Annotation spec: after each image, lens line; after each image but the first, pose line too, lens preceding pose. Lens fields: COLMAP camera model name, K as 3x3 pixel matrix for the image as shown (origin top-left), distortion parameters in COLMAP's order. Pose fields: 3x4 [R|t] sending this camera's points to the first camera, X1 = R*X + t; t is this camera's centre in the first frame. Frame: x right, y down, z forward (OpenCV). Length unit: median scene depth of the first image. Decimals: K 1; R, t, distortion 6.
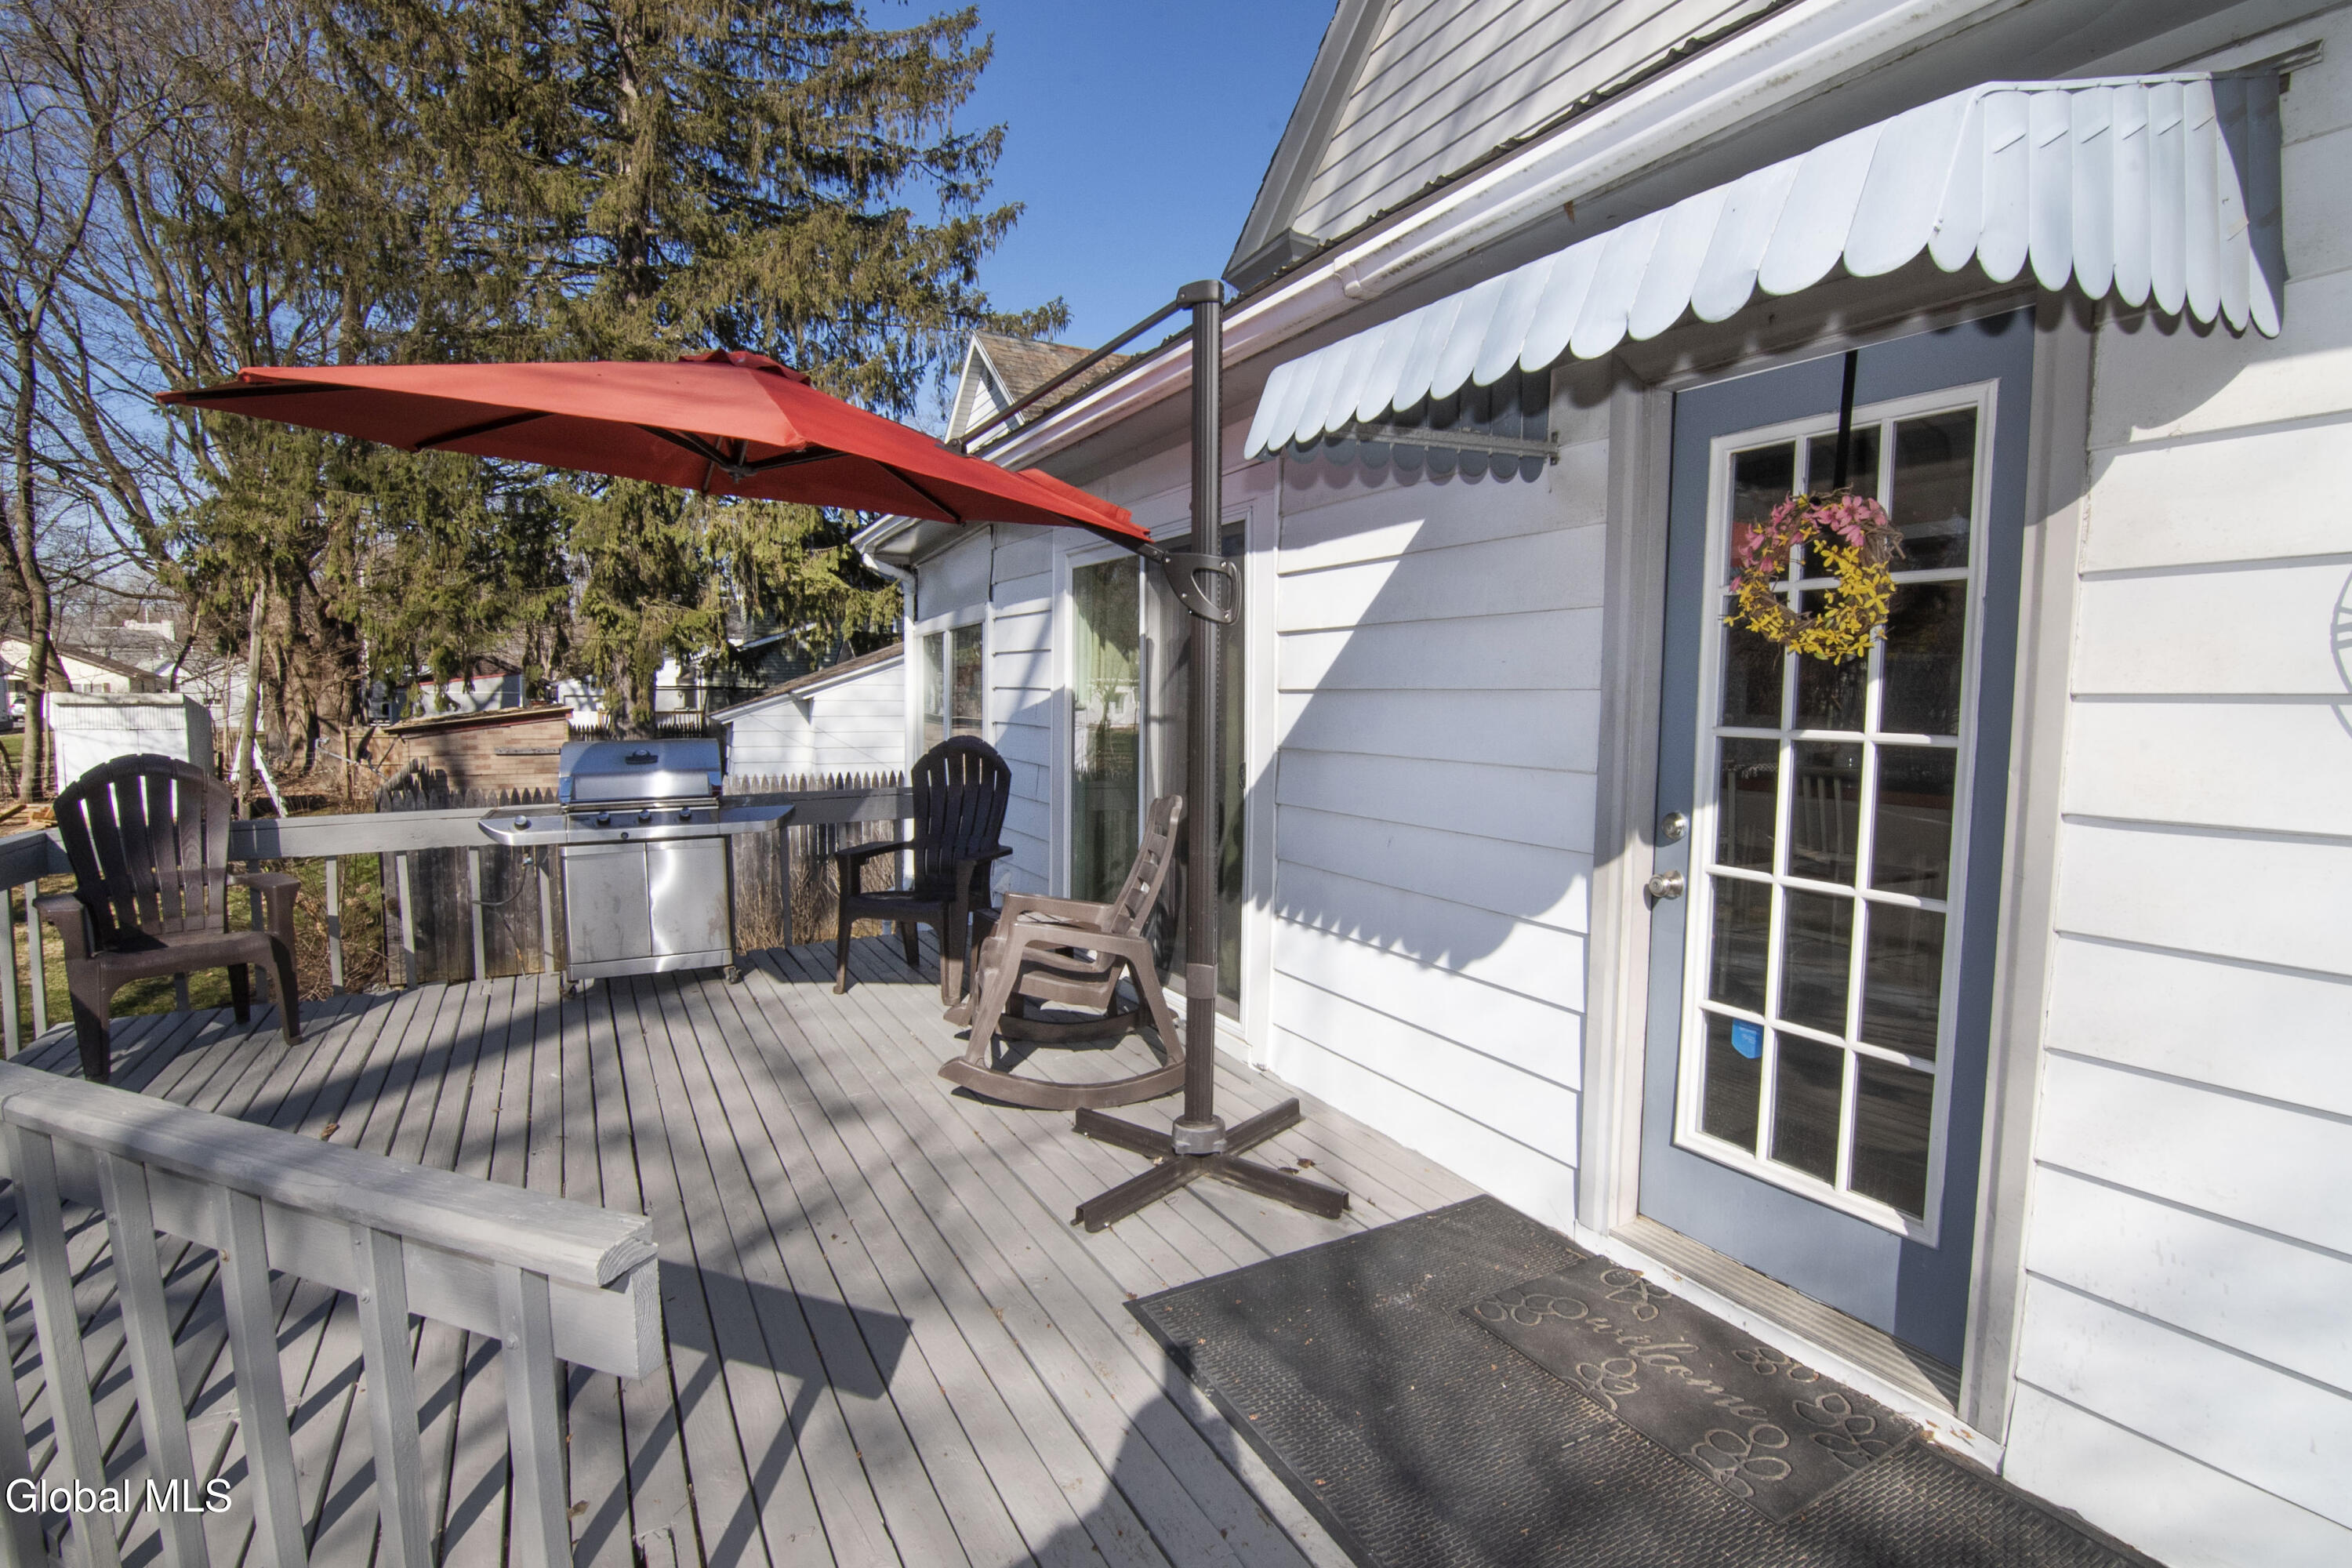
lens RADIAL K [[1135.1, 0, 1177.3], [0, 1135.1, 780.6], [0, 0, 1]] dist [-0.003652, -0.013018]
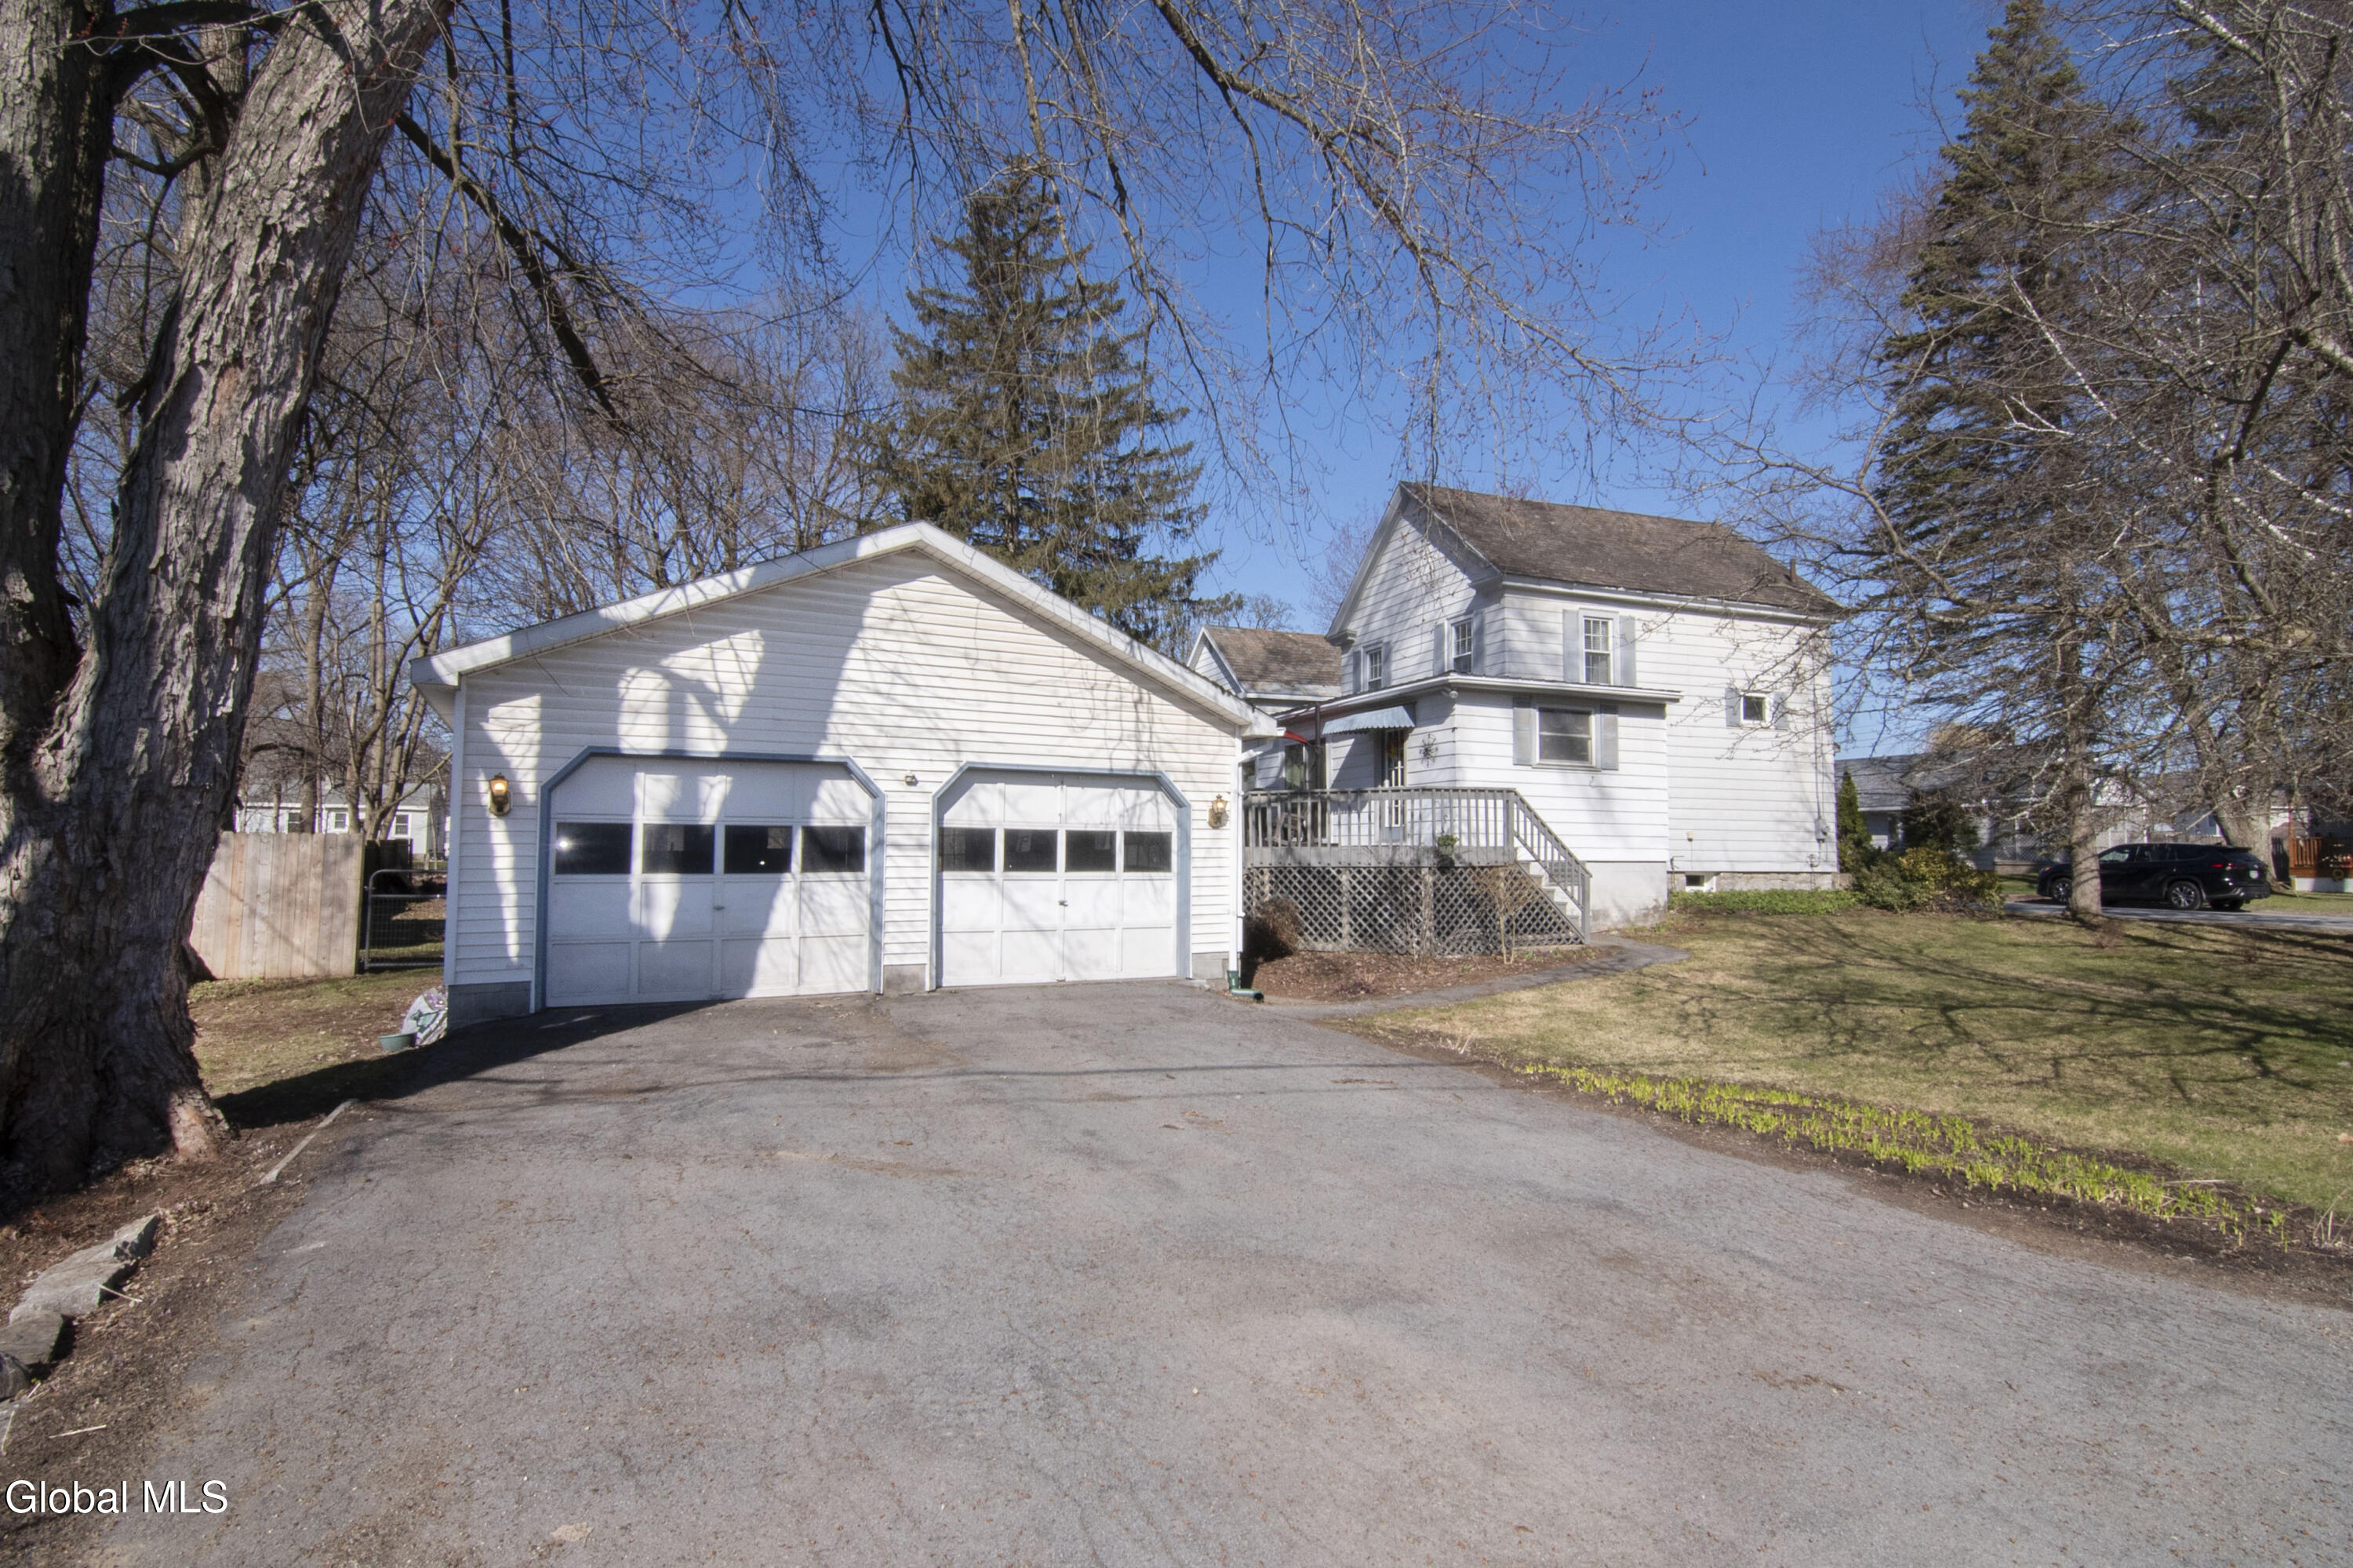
lens RADIAL K [[1135.6, 0, 1177.8], [0, 1135.6, 780.6], [0, 0, 1]] dist [-0.003652, -0.013018]
pose [[0.994728, -0.003034, -0.102500, -0.015492], [-0.011319, 0.990205, -0.139159, 0.134938], [0.101918, 0.139585, 0.984951, -0.806922]]
